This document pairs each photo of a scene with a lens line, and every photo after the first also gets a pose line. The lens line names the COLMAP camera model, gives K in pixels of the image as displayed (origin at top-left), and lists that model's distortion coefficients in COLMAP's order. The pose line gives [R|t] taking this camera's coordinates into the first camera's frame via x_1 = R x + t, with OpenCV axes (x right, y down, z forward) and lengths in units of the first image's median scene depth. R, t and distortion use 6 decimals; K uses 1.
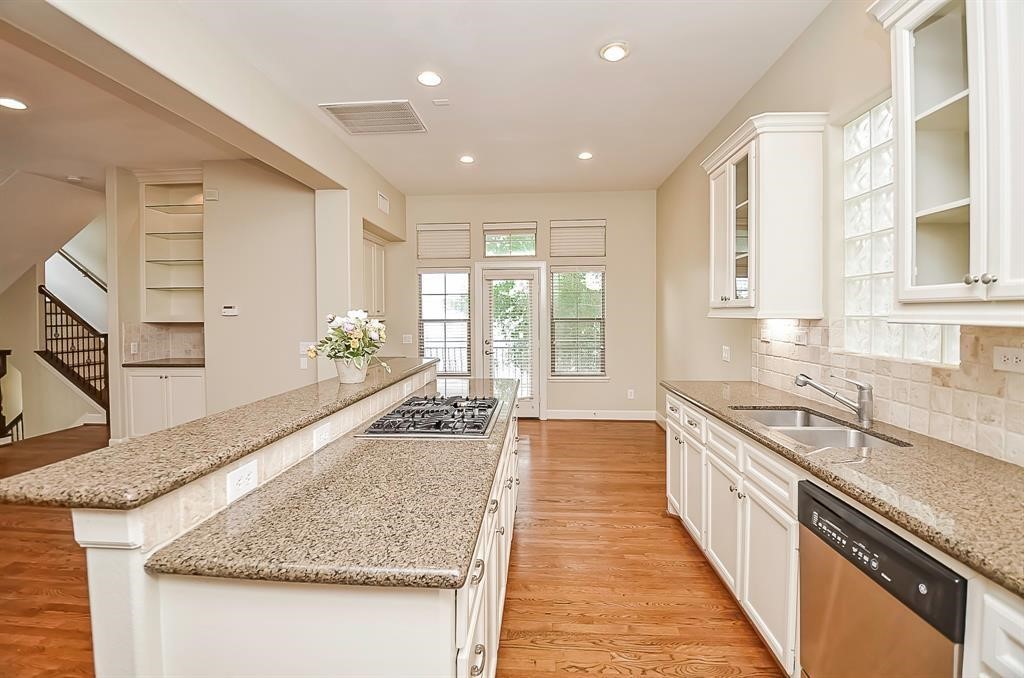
lens RADIAL K [[450.4, 0, 507.0], [0, 450.4, 320.6], [0, 0, 1]] dist [0.014536, -0.024507]
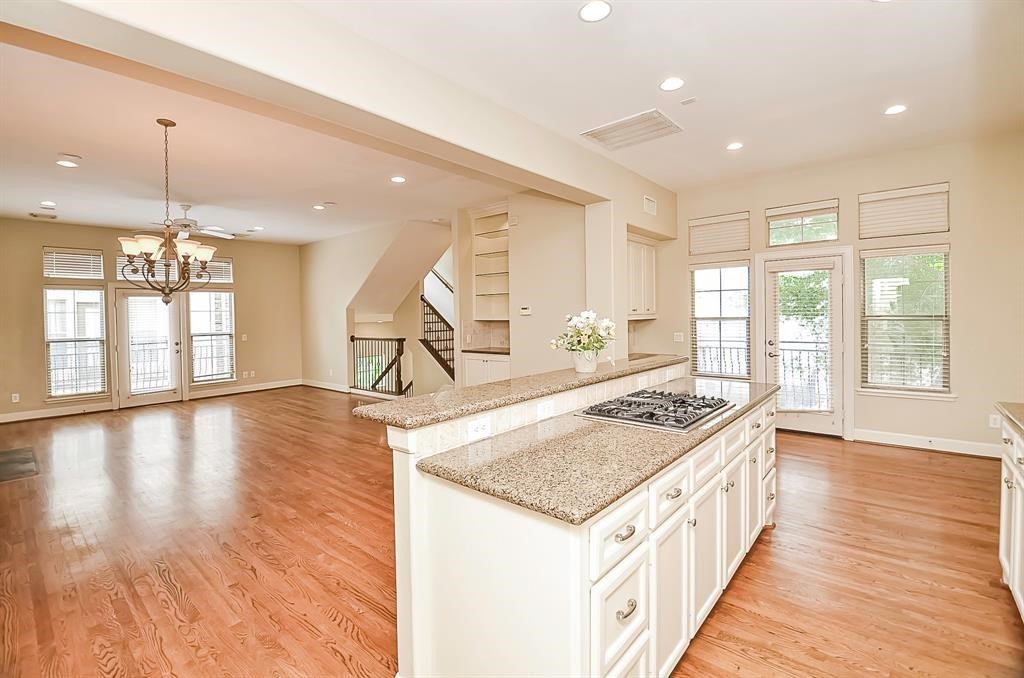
lens RADIAL K [[450.4, 0, 507.0], [0, 450.4, 320.6], [0, 0, 1]] dist [0.014536, -0.024507]
pose [[0.799021, 0.001689, -0.601301, 0.088547], [0.001822, 0.999985, 0.005231, -0.001903], [0.601301, -0.005276, 0.799005, -0.029309]]
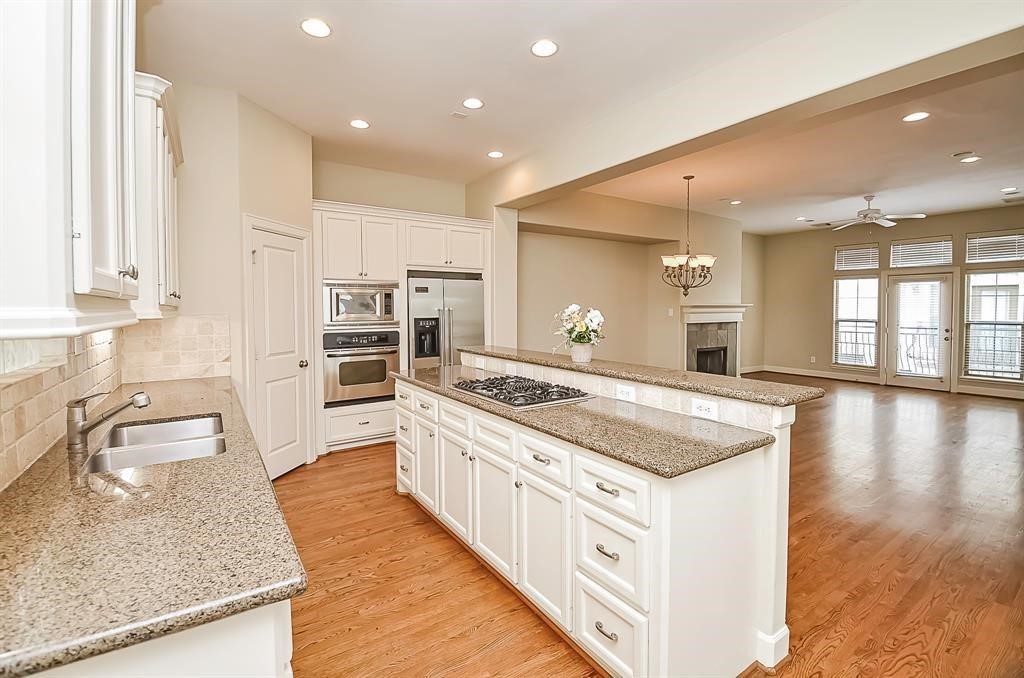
lens RADIAL K [[456.0, 0, 509.7], [0, 456.0, 320.3], [0, 0, 1]] dist [-0.025343, -0.000234]
pose [[-0.789589, 0.028706, -0.612964, 0.250306], [-0.000383, 0.998882, 0.047271, -0.017478], [0.613636, 0.037560, -0.788695, 0.816673]]
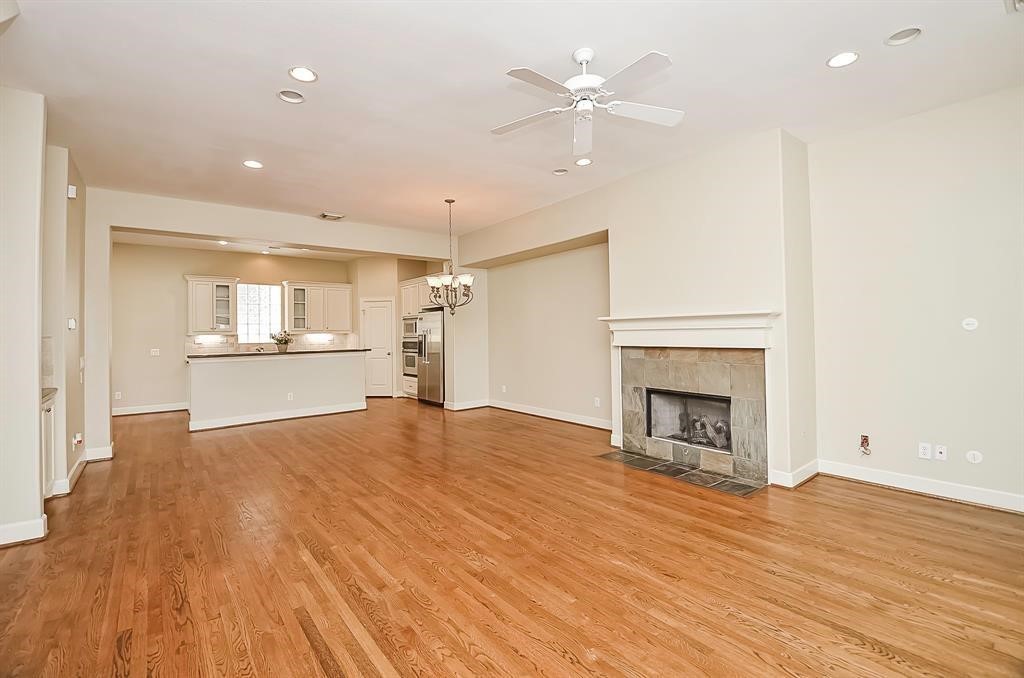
lens RADIAL K [[450.4, 0, 507.0], [0, 450.4, 320.6], [0, 0, 1]] dist [0.014536, -0.024507]
pose [[-0.668514, 0.040525, 0.742595, -1.678694], [0.034138, 0.999134, -0.023793, 0.021090], [-0.742916, 0.009445, -0.669318, 0.862891]]
